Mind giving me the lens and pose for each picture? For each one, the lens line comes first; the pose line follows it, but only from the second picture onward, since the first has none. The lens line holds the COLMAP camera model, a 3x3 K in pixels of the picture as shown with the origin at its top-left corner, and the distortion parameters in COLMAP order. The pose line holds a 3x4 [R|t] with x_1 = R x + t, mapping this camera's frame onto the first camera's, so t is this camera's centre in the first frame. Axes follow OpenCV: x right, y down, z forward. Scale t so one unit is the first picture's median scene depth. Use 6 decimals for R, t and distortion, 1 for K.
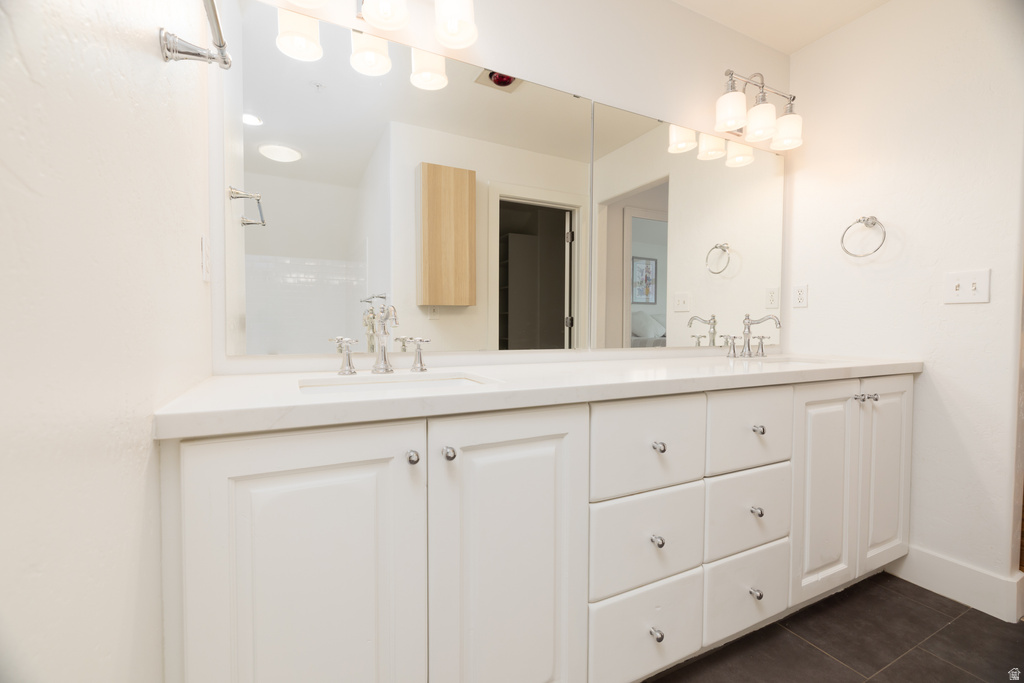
lens RADIAL K [[437.9, 0, 509.5], [0, 437.9, 341.4], [0, 0, 1]] dist [0.000076, 0.000191]
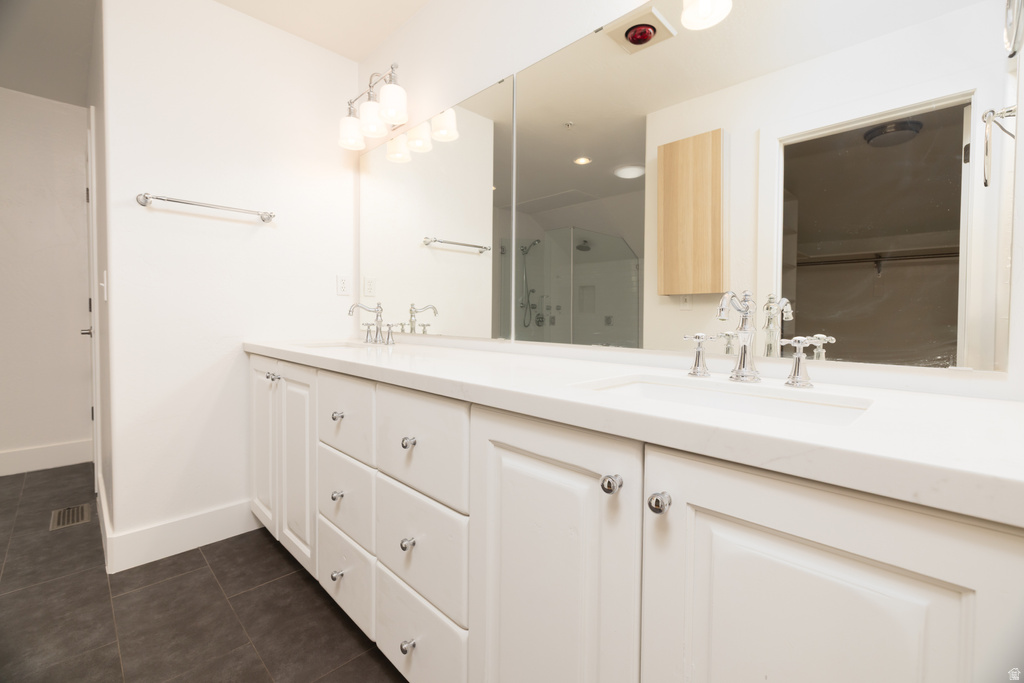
lens RADIAL K [[457.2, 0, 511.5], [0, 457.2, 330.6], [0, 0, 1]] dist [0.000772, 0.000104]
pose [[0.350018, 0.026956, -0.936355, 1.507601], [-0.035744, 0.999242, 0.015404, -0.020293], [0.936061, 0.028078, 0.350716, 0.840373]]
